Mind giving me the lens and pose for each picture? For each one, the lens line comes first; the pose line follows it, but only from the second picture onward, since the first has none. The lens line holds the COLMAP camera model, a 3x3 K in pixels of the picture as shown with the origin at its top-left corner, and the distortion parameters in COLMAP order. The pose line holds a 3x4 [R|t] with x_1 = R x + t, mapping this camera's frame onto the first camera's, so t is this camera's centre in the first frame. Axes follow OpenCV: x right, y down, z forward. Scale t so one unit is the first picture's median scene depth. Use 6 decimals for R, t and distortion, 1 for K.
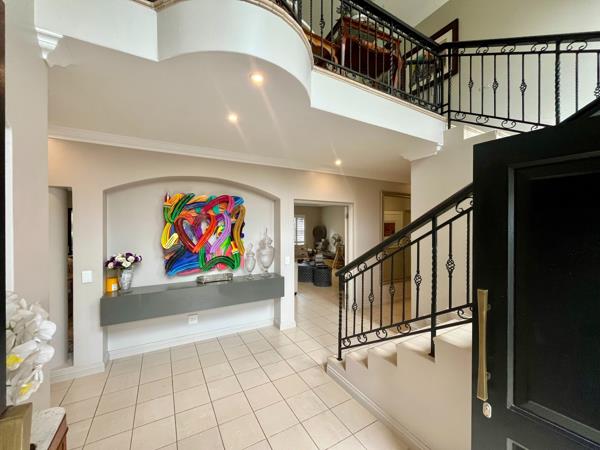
lens RADIAL K [[243.3, 0, 300.0], [0, 243.3, 224.1], [0, 0, 1]] dist [-0.000788, -0.000043]
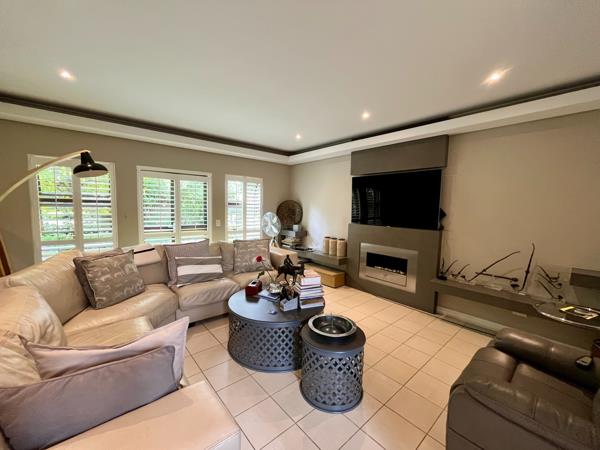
lens RADIAL K [[243.3, 0, 299.9], [0, 243.3, 227.3], [0, 0, 1]] dist [-0.000788, -0.000043]
pose [[0.983323, -0.016946, 0.181078, 0.005862], [0.004320, 0.997545, 0.069895, 0.029175], [-0.181818, -0.067947, 0.980982, 0.484897]]
